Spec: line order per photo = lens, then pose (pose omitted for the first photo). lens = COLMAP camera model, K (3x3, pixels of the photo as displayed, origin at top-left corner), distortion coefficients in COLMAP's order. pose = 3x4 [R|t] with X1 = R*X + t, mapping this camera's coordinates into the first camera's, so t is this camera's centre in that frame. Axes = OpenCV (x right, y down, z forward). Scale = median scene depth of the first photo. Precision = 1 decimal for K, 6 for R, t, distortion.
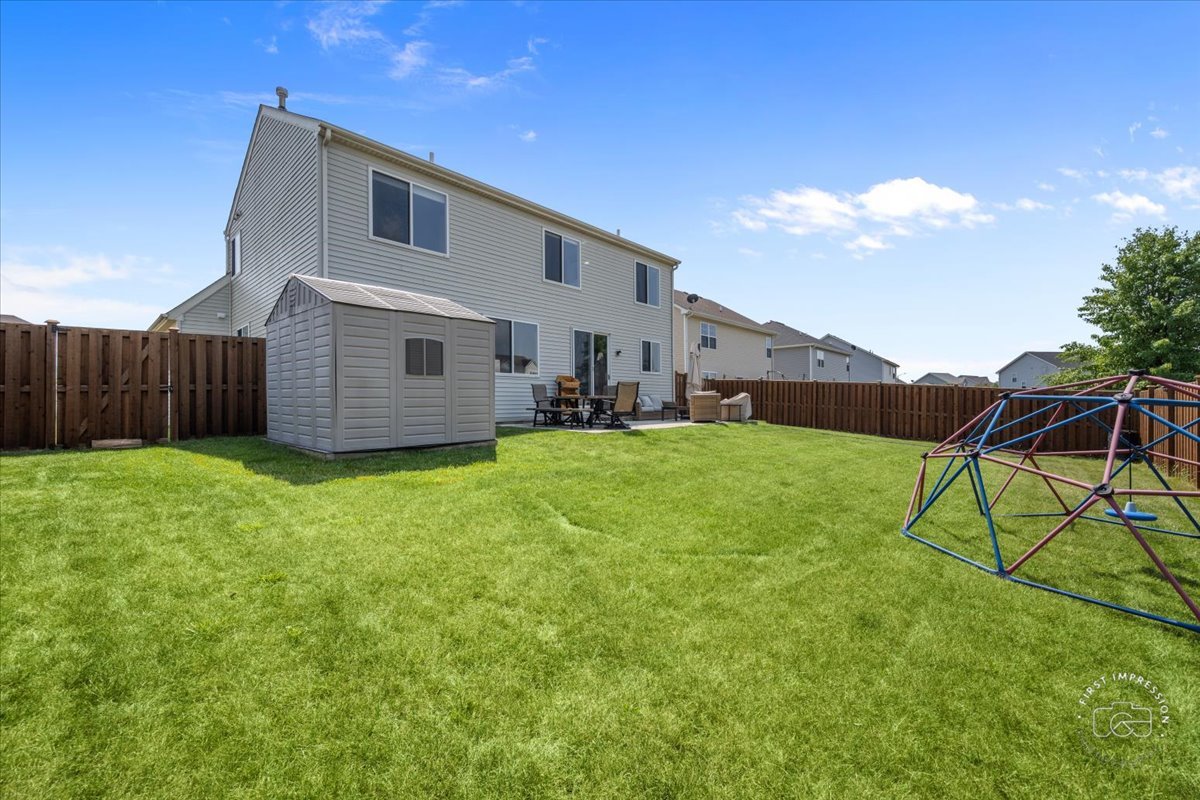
lens RADIAL K [[471.4, 0, 600.0], [0, 471.4, 400.0], [0, 0, 1]] dist [-0.000541, -0.000026]
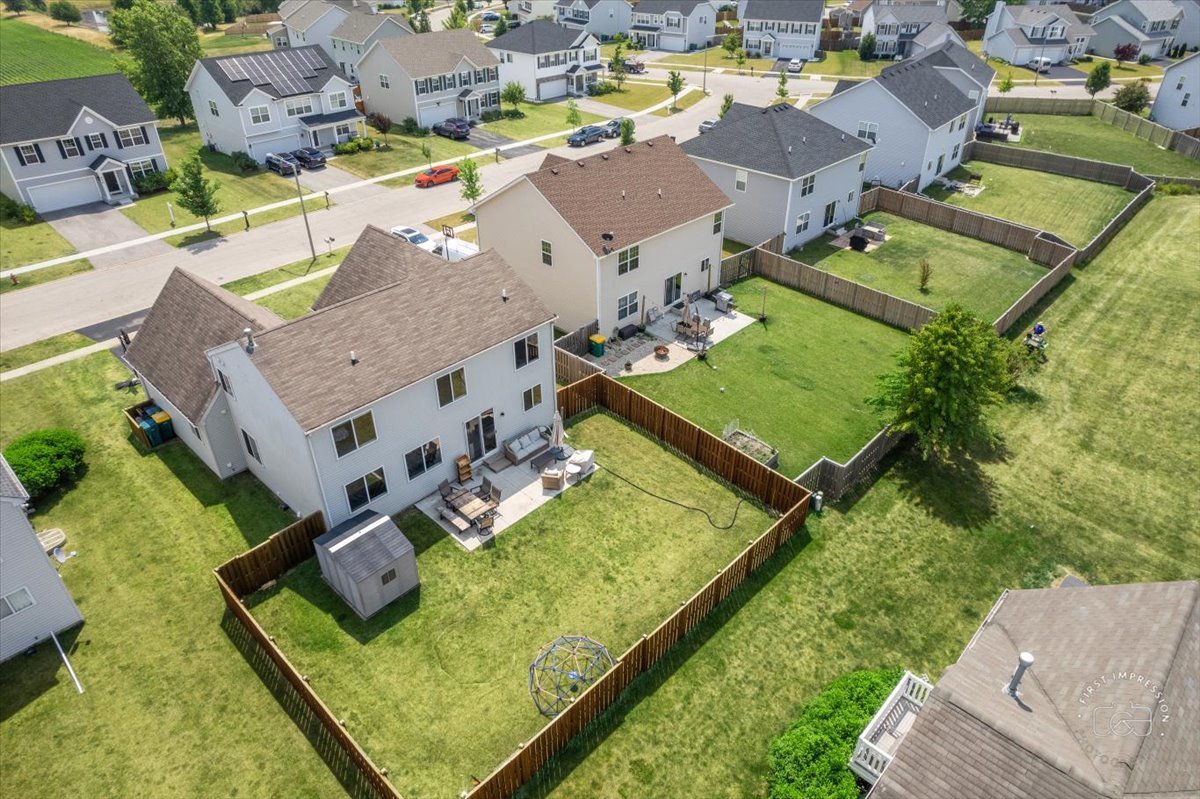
lens RADIAL K [[755.0, 0, 605.9], [0, 755.0, 399.9], [0, 0, 1]] dist [-0.083880, 0.067988]
pose [[0.999885, 0.014293, -0.005148, 0.345587], [-0.008993, 0.829997, 0.557696, -1.338655], [0.012244, -0.557585, 0.830029, -0.770844]]
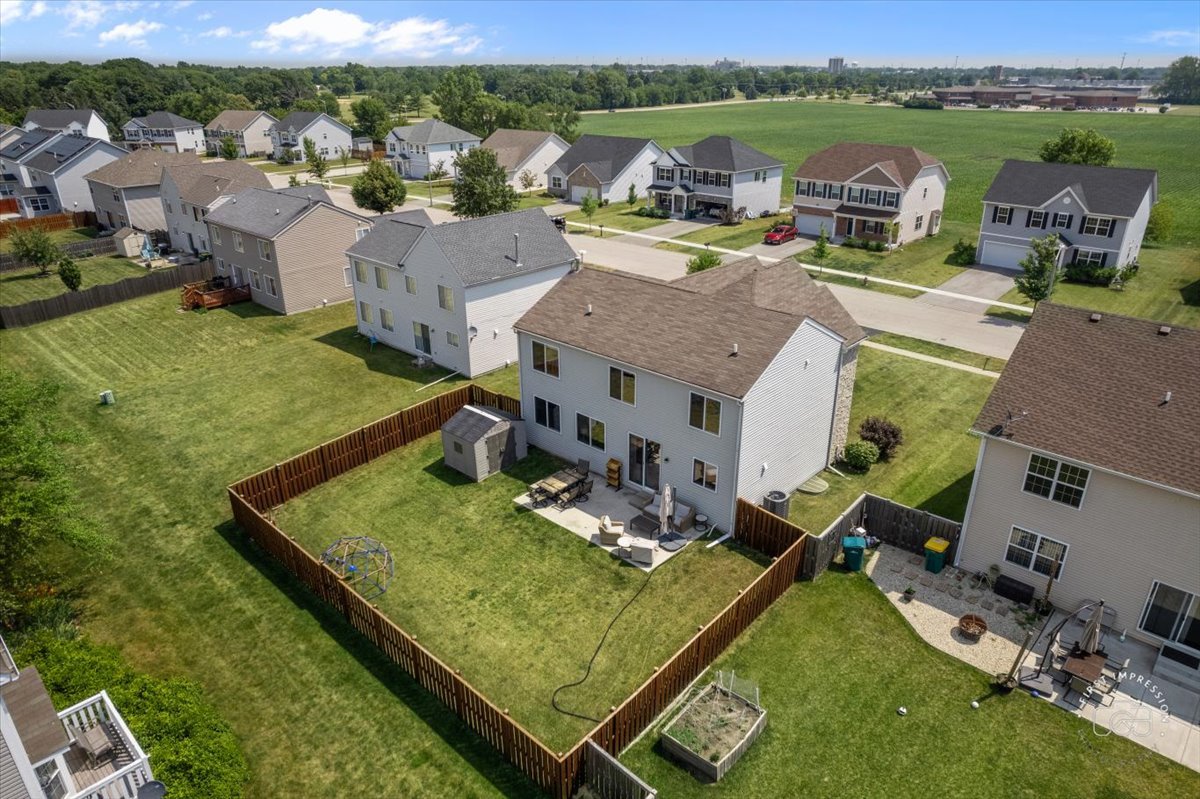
lens RADIAL K [[755.0, 0, 605.9], [0, 755.0, 399.9], [0, 0, 1]] dist [-0.083880, 0.067988]
pose [[0.001528, 0.410407, -0.911901, 1.730551], [0.009607, 0.911854, 0.410402, -1.030043], [0.999953, -0.009388, -0.002549, 0.844491]]
